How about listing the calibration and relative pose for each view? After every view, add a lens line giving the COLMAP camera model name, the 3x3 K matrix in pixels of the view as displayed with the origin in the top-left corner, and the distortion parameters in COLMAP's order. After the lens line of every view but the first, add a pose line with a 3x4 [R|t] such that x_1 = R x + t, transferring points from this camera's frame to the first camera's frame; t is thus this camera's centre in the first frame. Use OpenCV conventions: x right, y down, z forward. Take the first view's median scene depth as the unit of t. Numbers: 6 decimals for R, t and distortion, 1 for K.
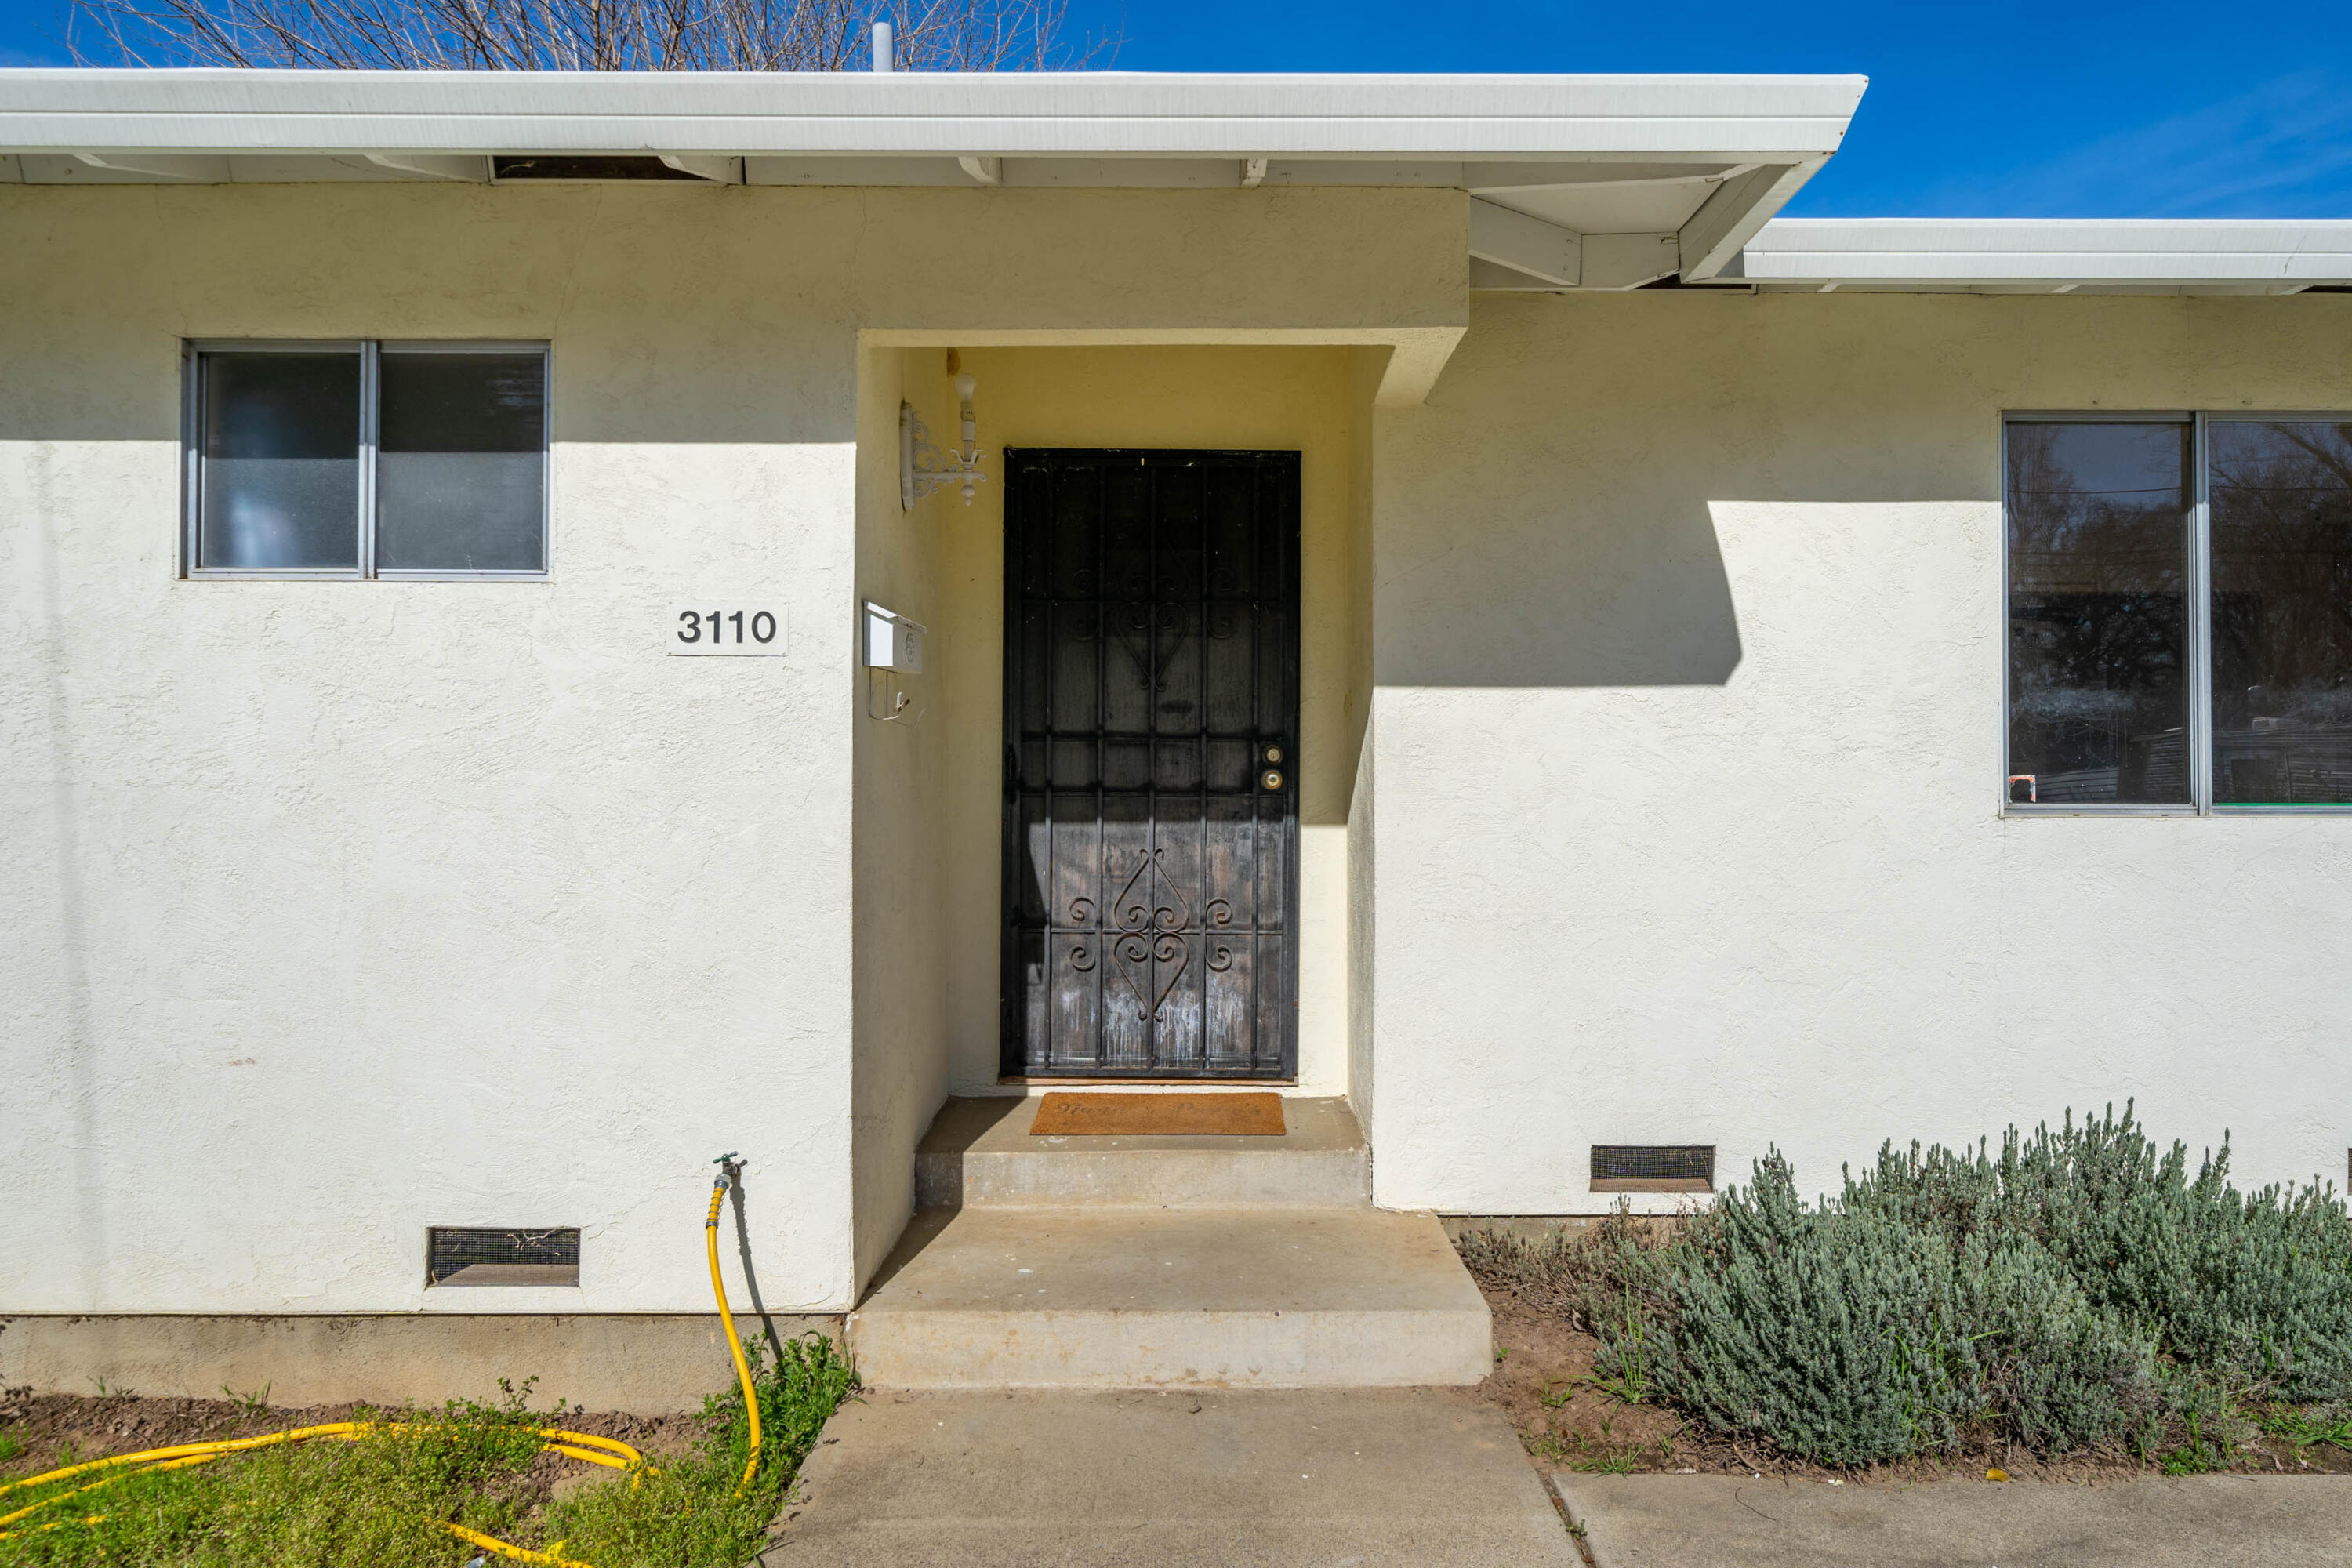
lens RADIAL K [[1447.1, 0, 1229.5], [0, 1447.1, 763.7], [0, 0, 1]] dist [0.010008, 0.001826]
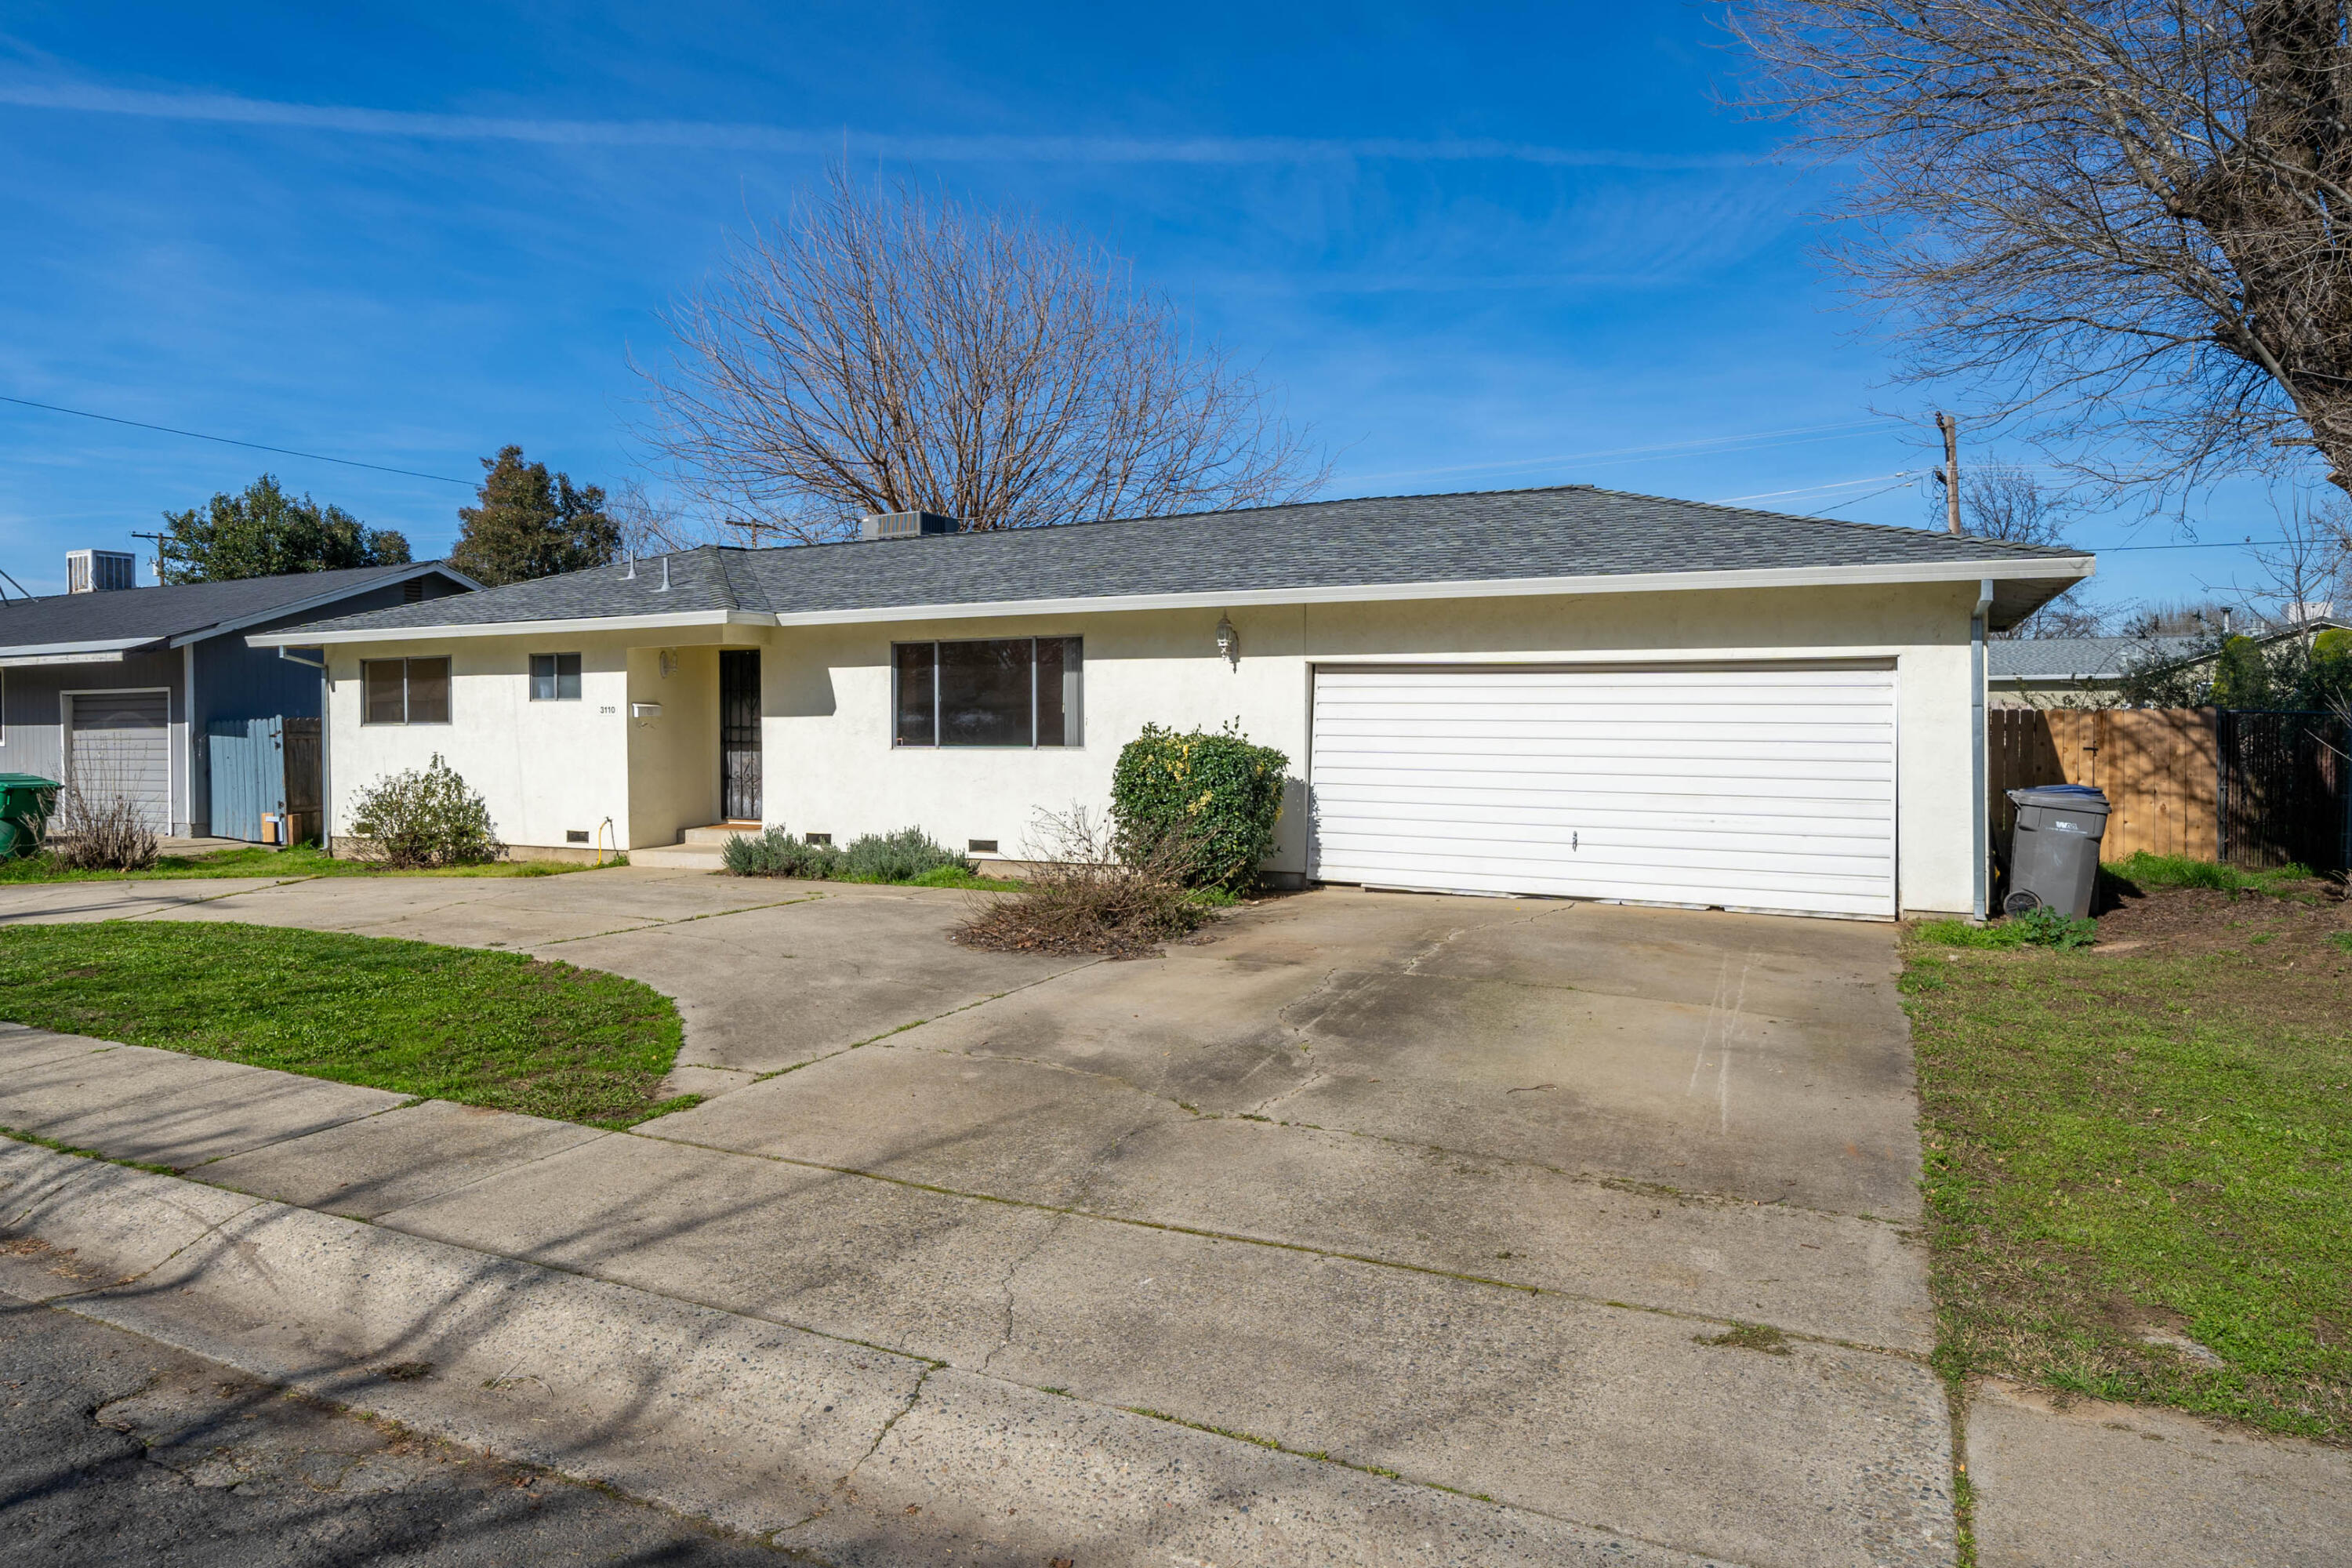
lens RADIAL K [[1408.3, 0, 1163.5], [0, 1408.3, 767.9], [0, 0, 1]] dist [0.002059, -0.000742]
pose [[0.900014, 0.007753, -0.435793, 2.767598], [0.010798, 0.999138, 0.040076, -0.055777], [0.435728, -0.040774, 0.899154, -1.996612]]
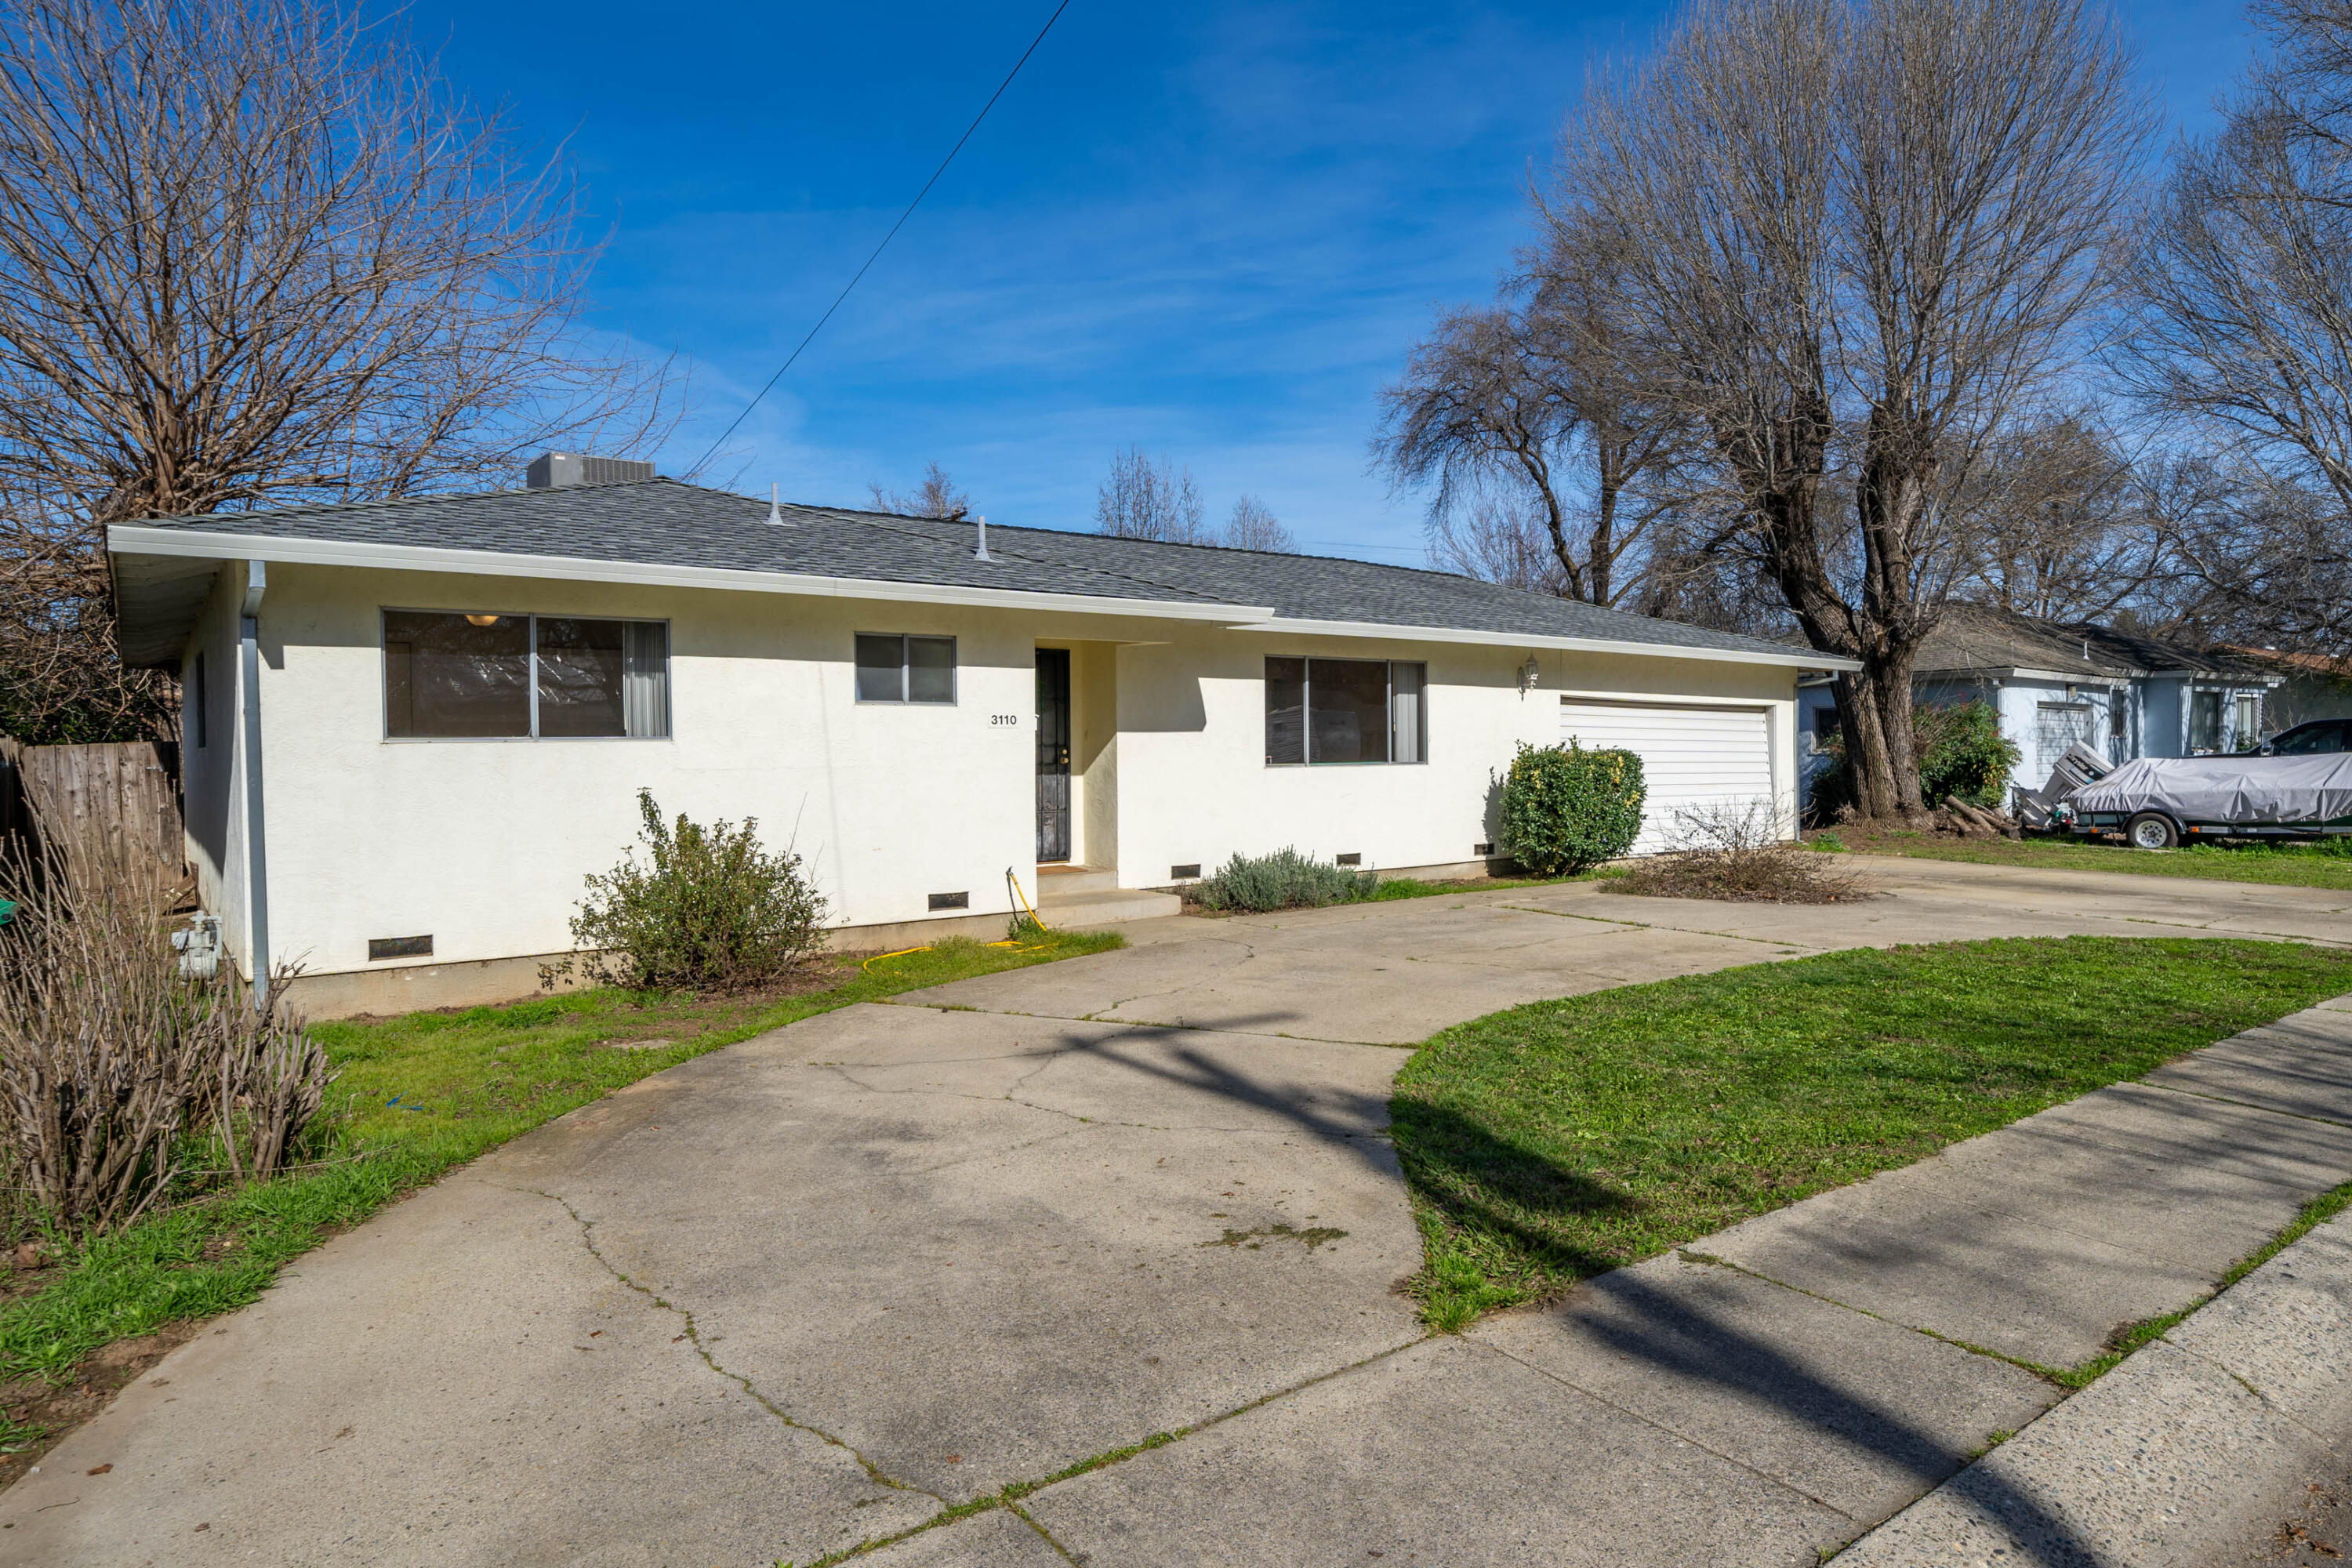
lens RADIAL K [[1265.4, 0, 1183.6], [0, 1265.4, 792.6], [0, 0, 1]] dist [0.001229, 0.001956]
pose [[0.816828, -0.027524, 0.576224, -1.436436], [-0.001145, 0.998782, 0.049330, -0.056942], [-0.576880, -0.040954, 0.815802, -1.439100]]
